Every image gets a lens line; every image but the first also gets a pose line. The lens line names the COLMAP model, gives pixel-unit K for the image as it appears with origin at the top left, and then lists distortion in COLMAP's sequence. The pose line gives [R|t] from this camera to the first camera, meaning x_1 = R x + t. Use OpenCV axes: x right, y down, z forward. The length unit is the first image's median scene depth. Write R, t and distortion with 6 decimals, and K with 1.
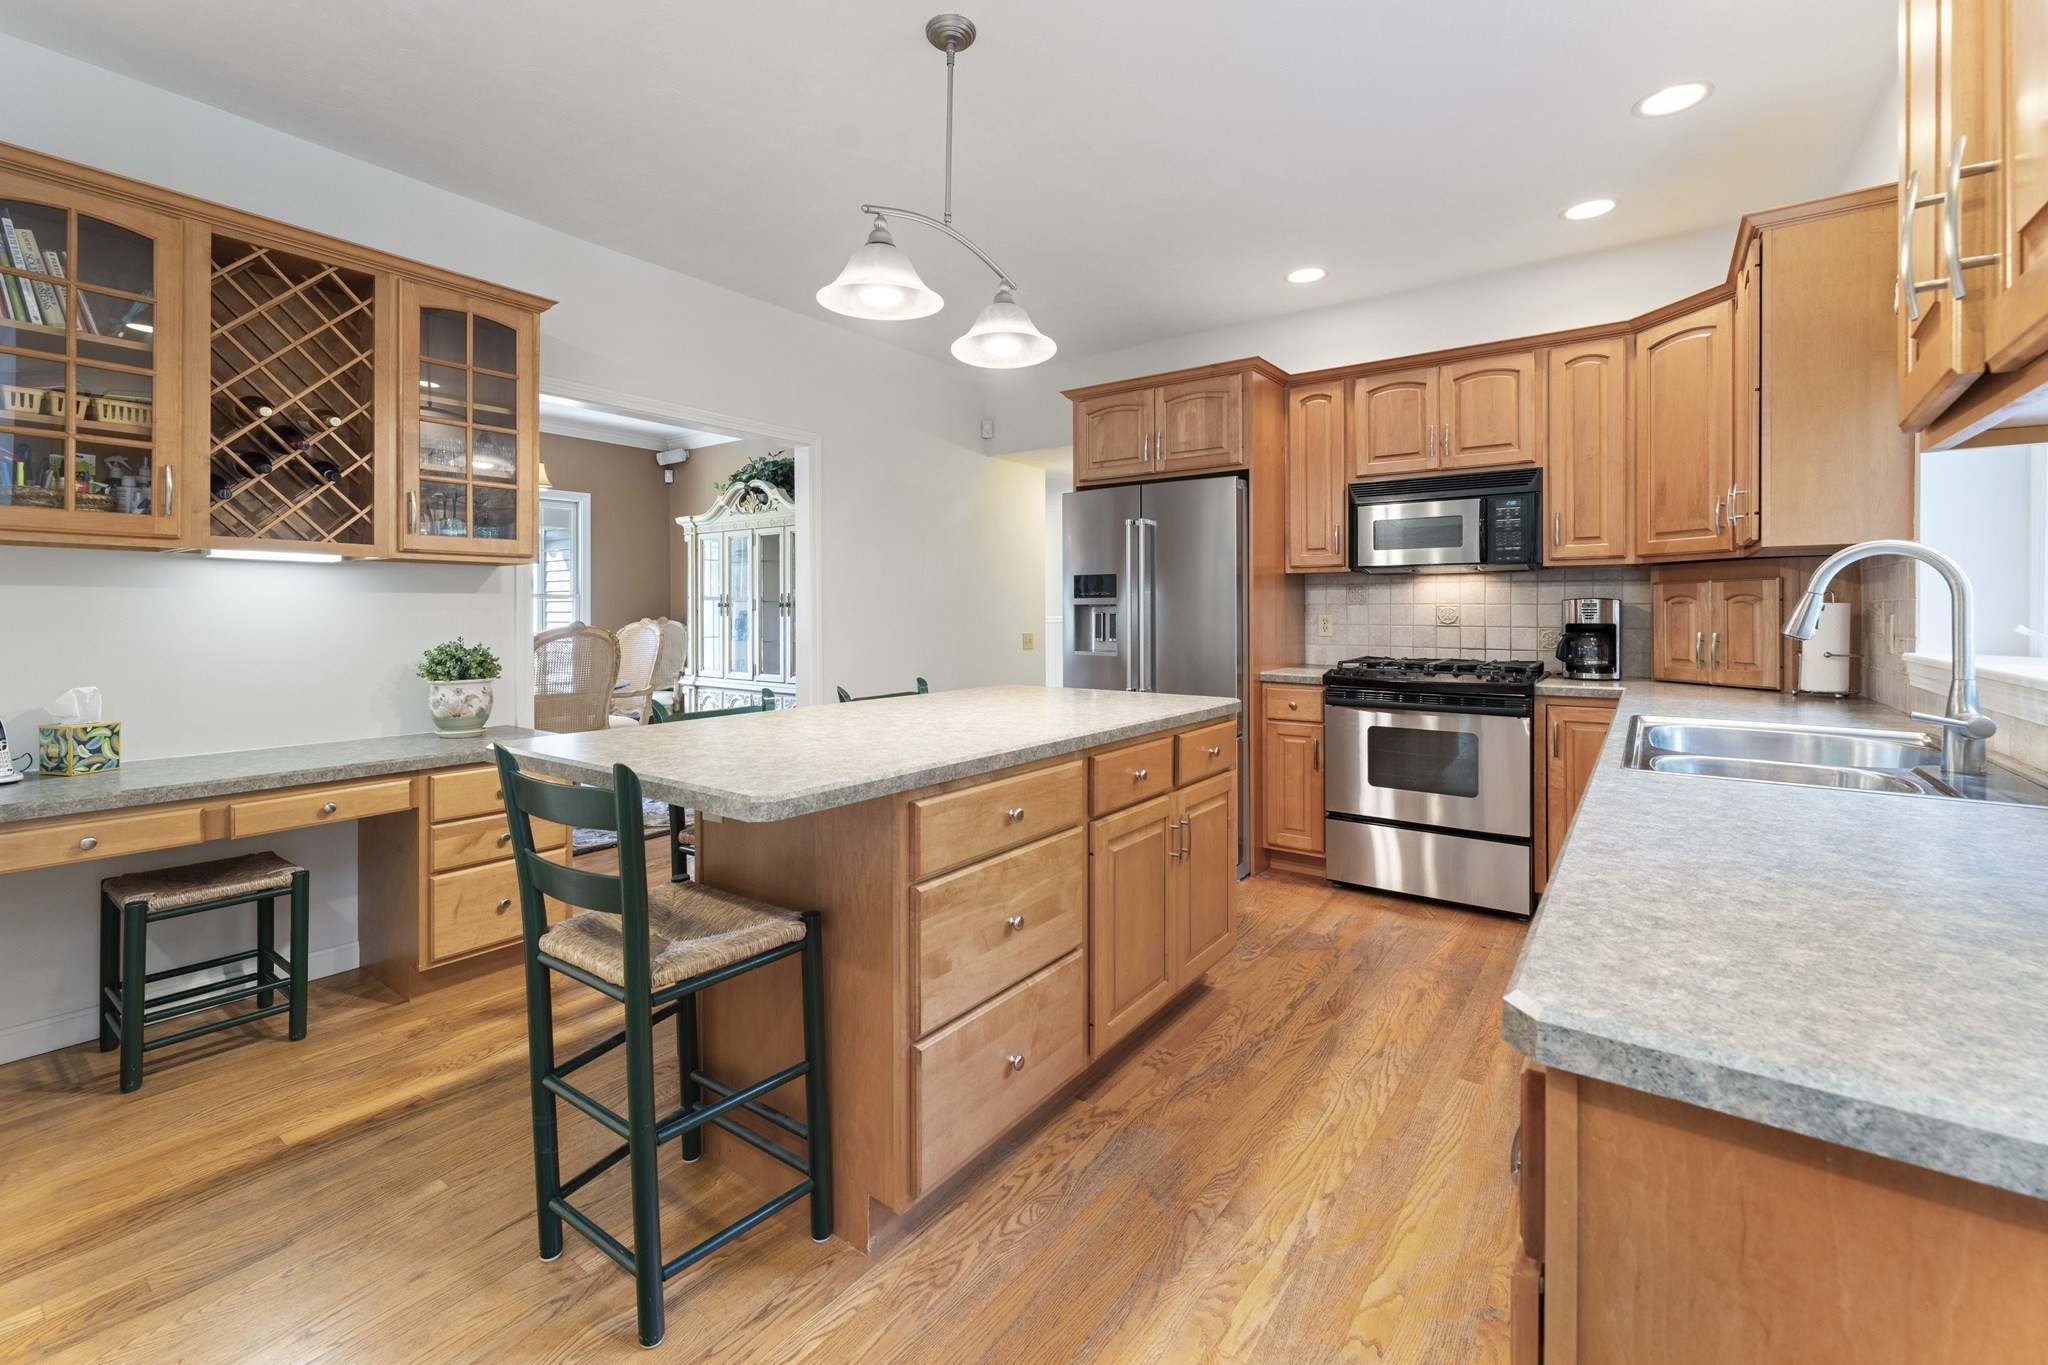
lens RADIAL K [[866.7, 0, 1015.1], [0, 866.7, 609.9], [0, 0, 1]] dist [0.001293, -0.000203]
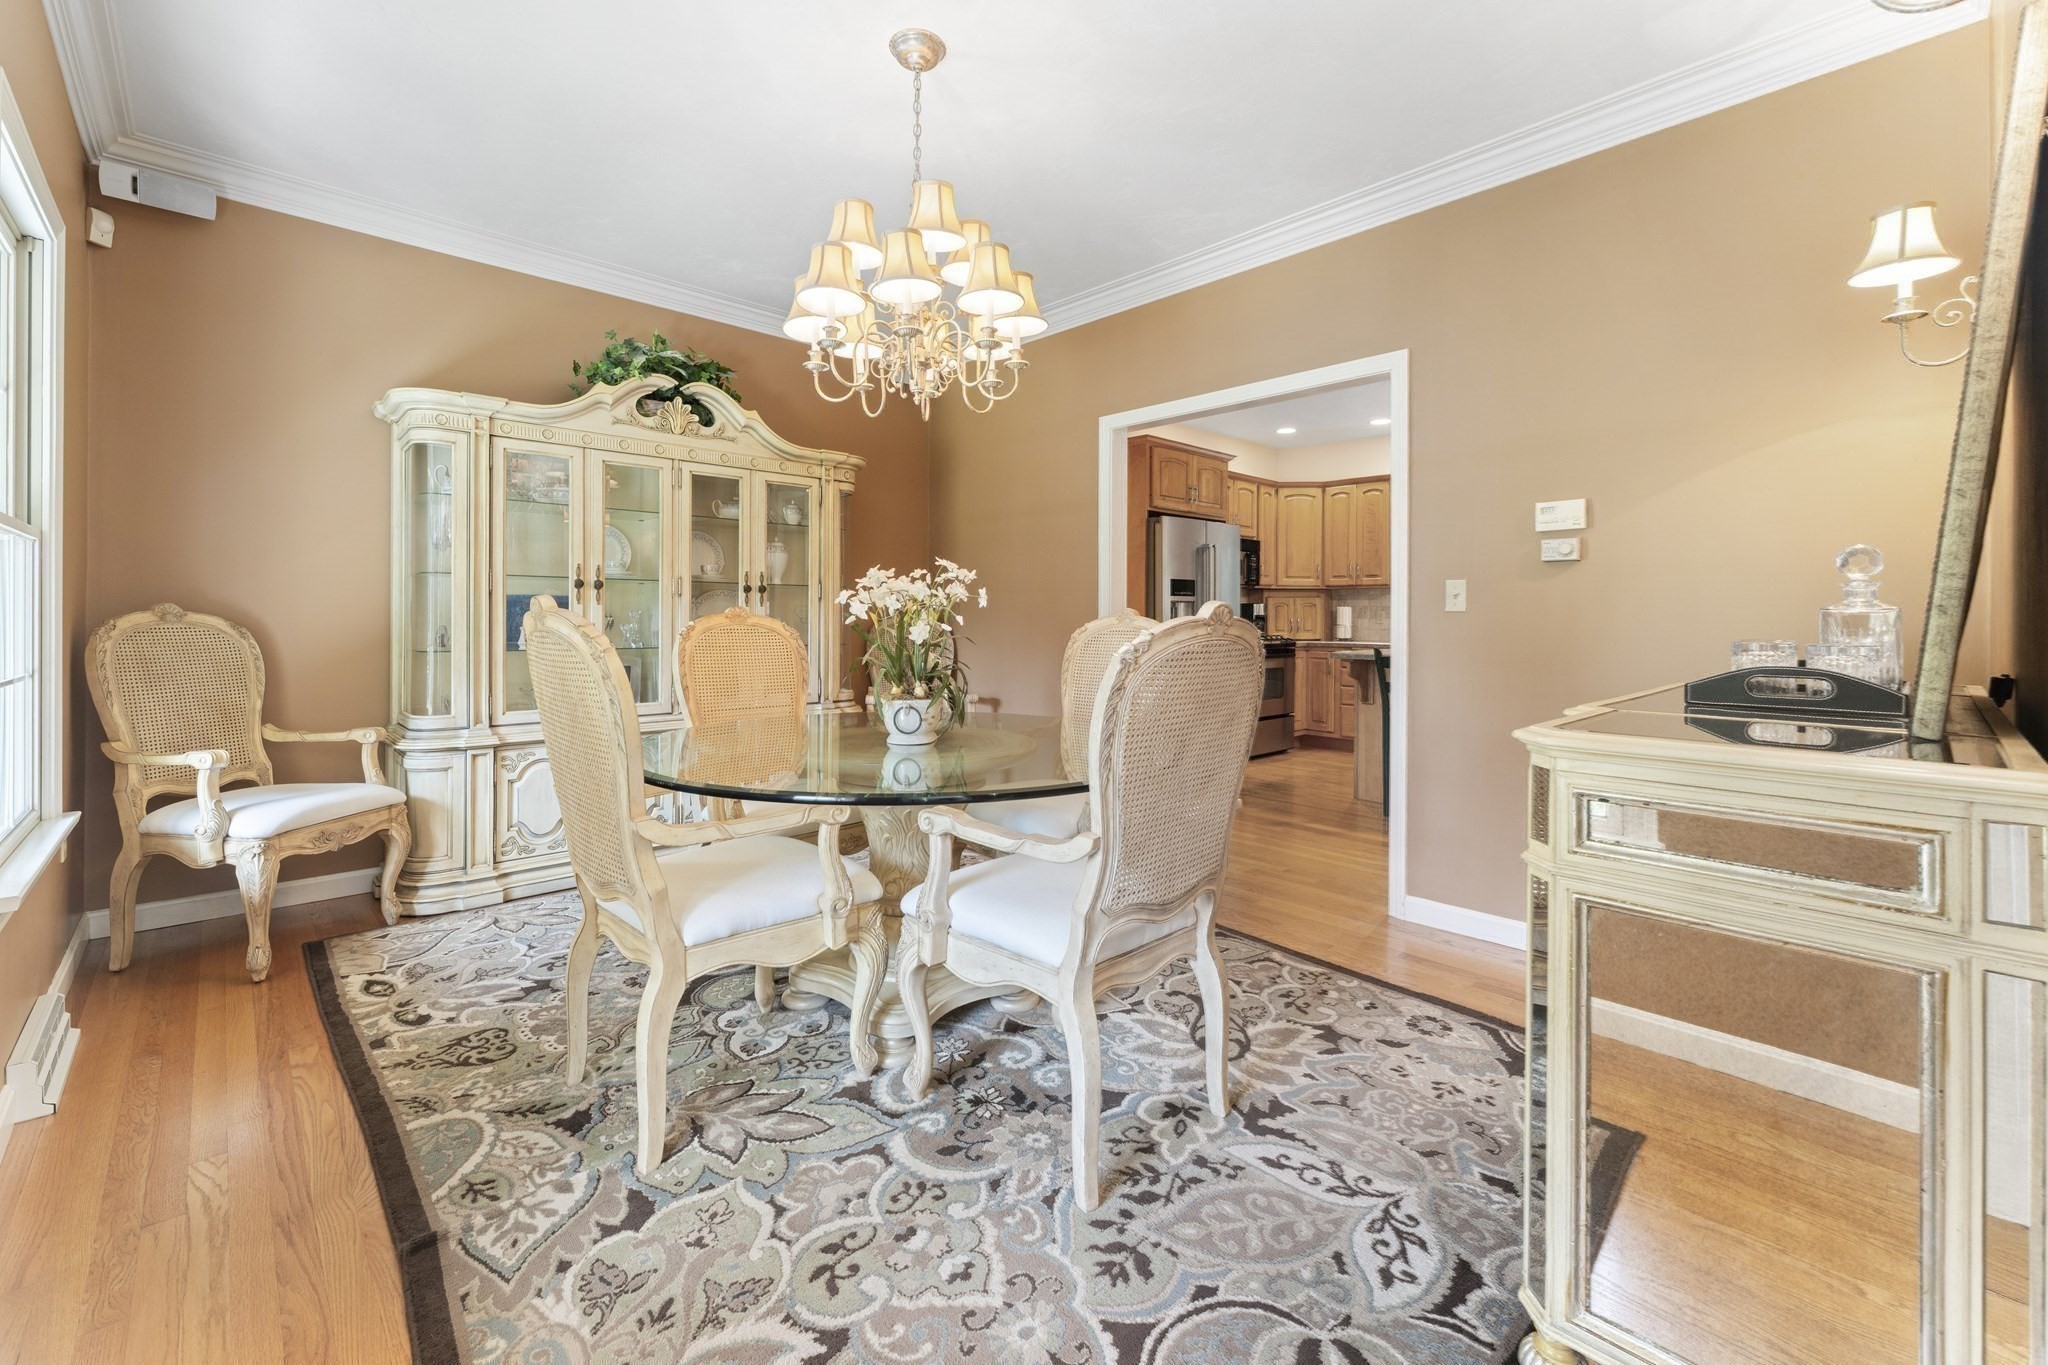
lens RADIAL K [[846.7, 0, 1030.9], [0, 846.7, 621.8], [0, 0, 1]] dist [-0.000657, -0.000642]
pose [[0.174569, -0.003621, 0.984638, -1.517274], [-0.006627, 0.999966, 0.004852, 0.025715], [-0.984623, -0.007372, 0.174539, 1.185794]]
